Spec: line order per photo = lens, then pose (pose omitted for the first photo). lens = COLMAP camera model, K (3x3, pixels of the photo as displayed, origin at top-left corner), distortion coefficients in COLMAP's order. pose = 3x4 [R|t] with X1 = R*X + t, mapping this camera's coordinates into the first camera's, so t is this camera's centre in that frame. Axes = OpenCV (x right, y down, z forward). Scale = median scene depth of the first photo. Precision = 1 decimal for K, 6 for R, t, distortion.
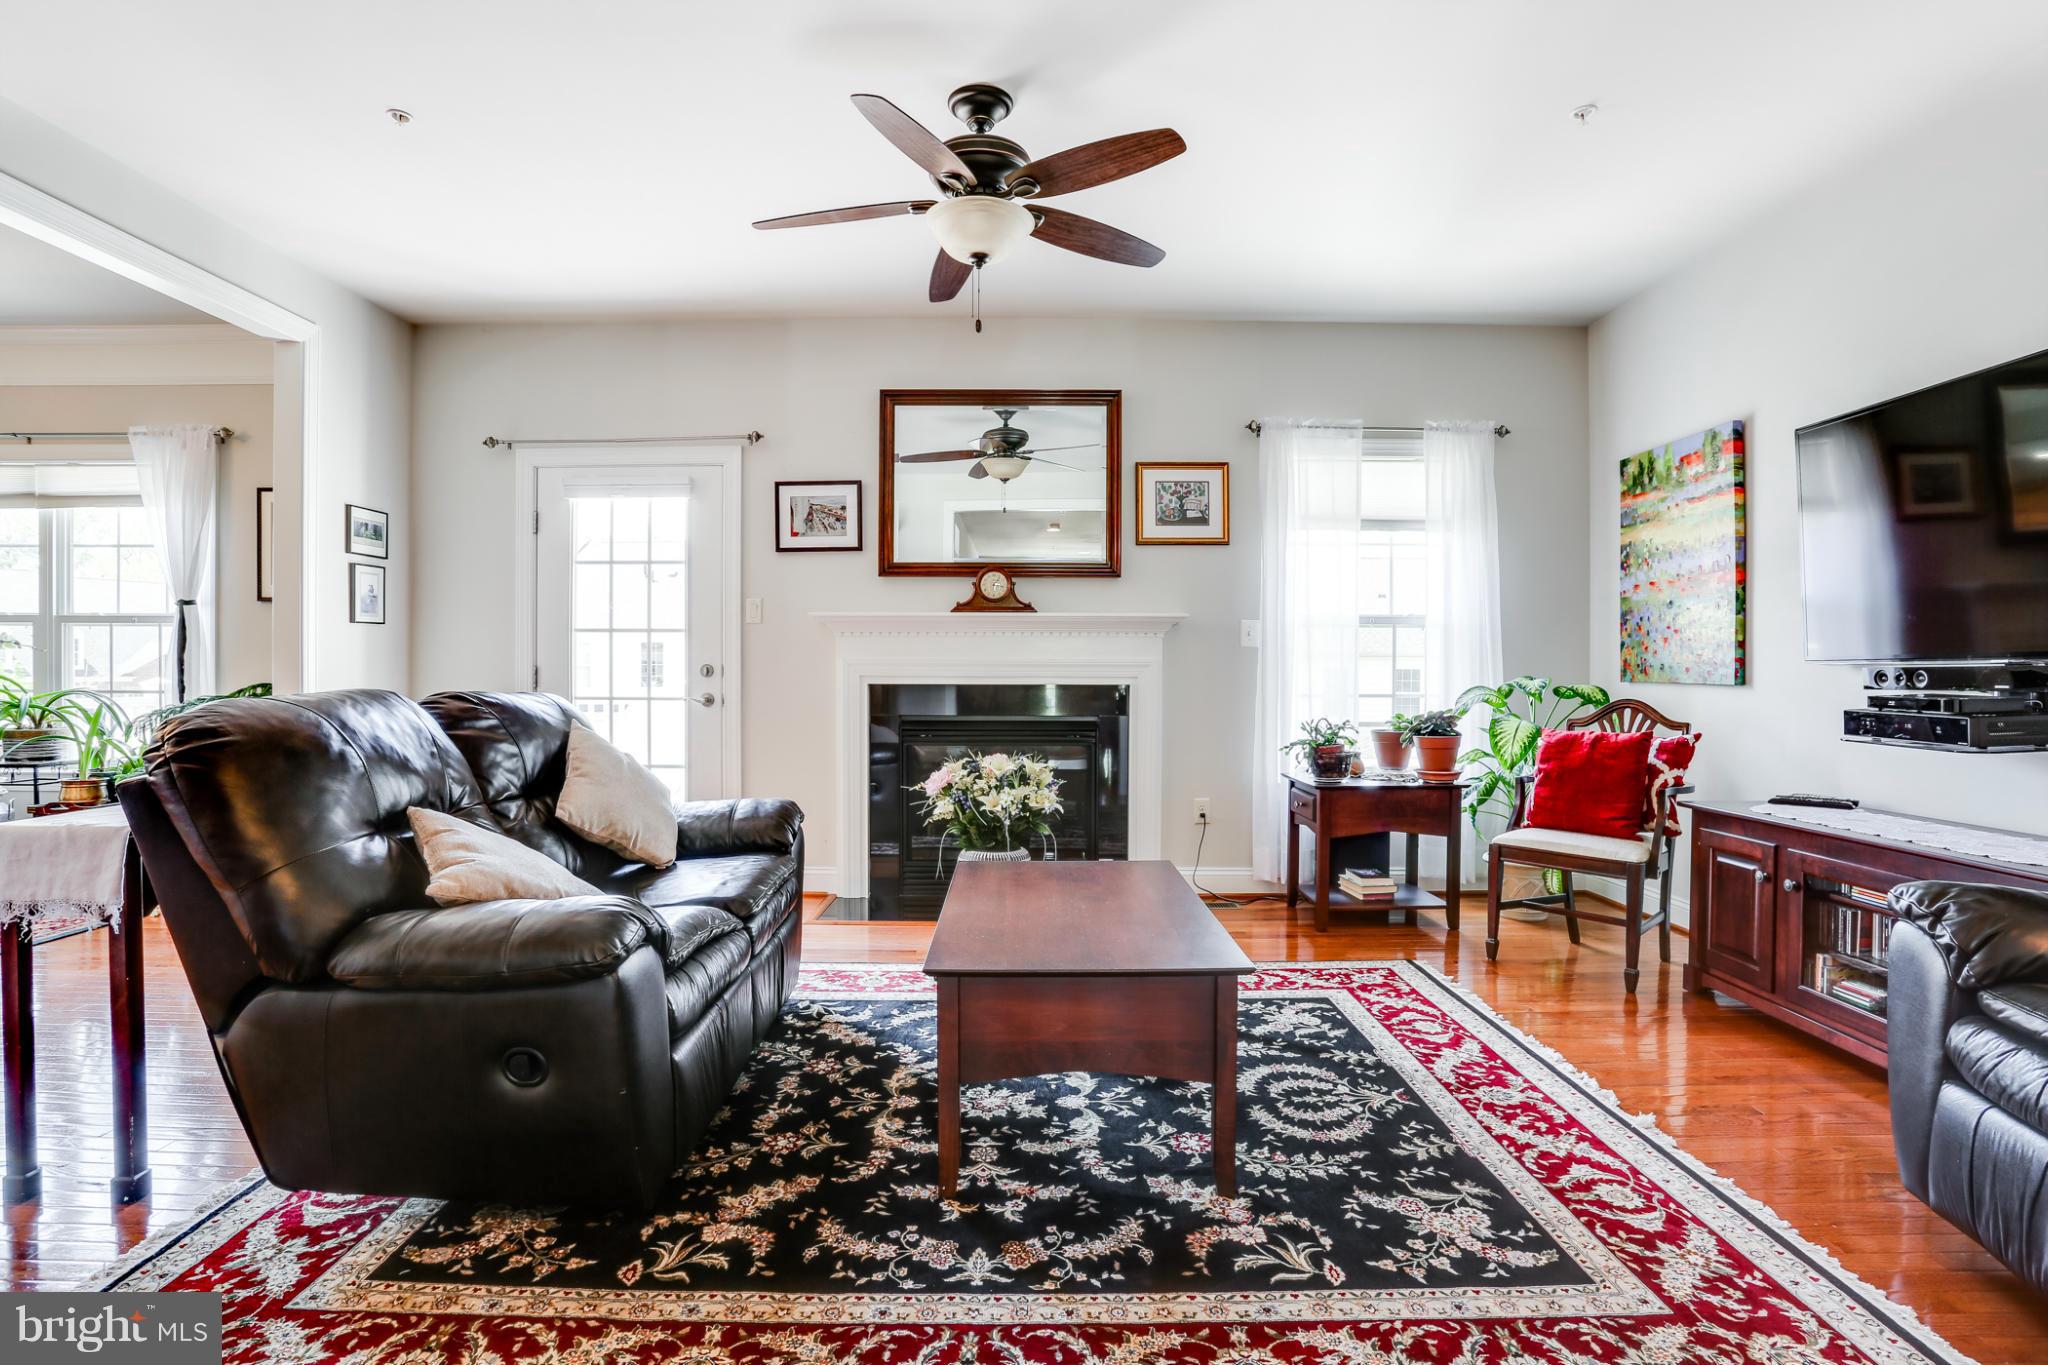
lens RADIAL K [[1026.9, 0, 1010.4], [0, 1026.9, 678.7], [0, 0, 1]] dist [-0.025850, 0.002840]
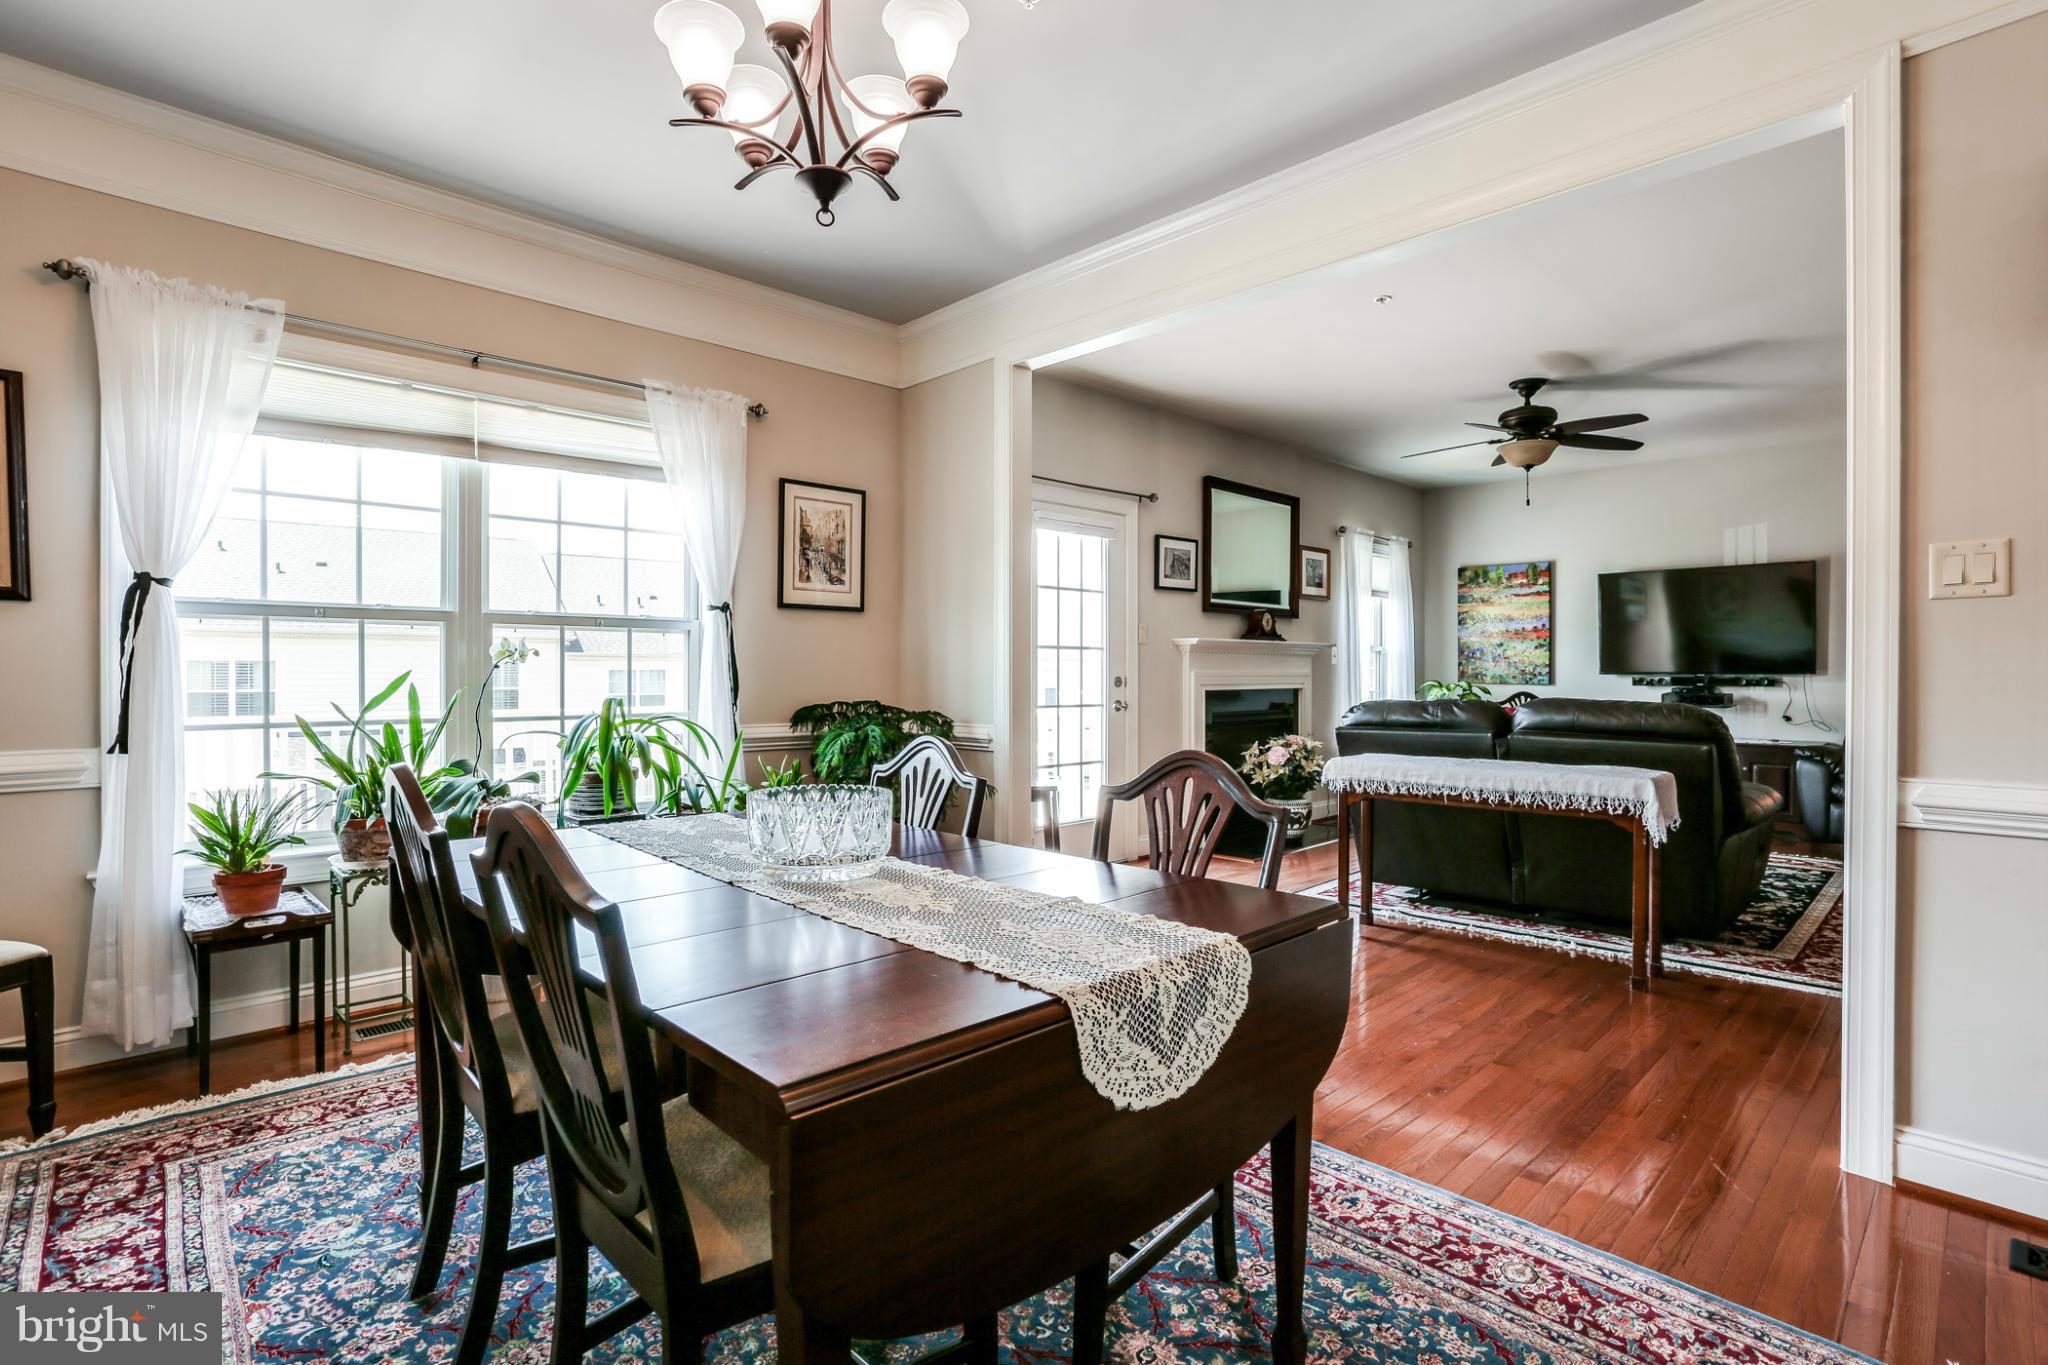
lens RADIAL K [[1002.0, 0, 1013.8], [0, 1002.0, 678.7], [0, 0, 1]] dist [-0.003069, 0.000389]
pose [[0.704475, -0.006221, 0.709702, -1.245056], [0.006751, 0.999975, 0.002064, -0.014775], [-0.709697, 0.003337, 0.704499, 0.244283]]
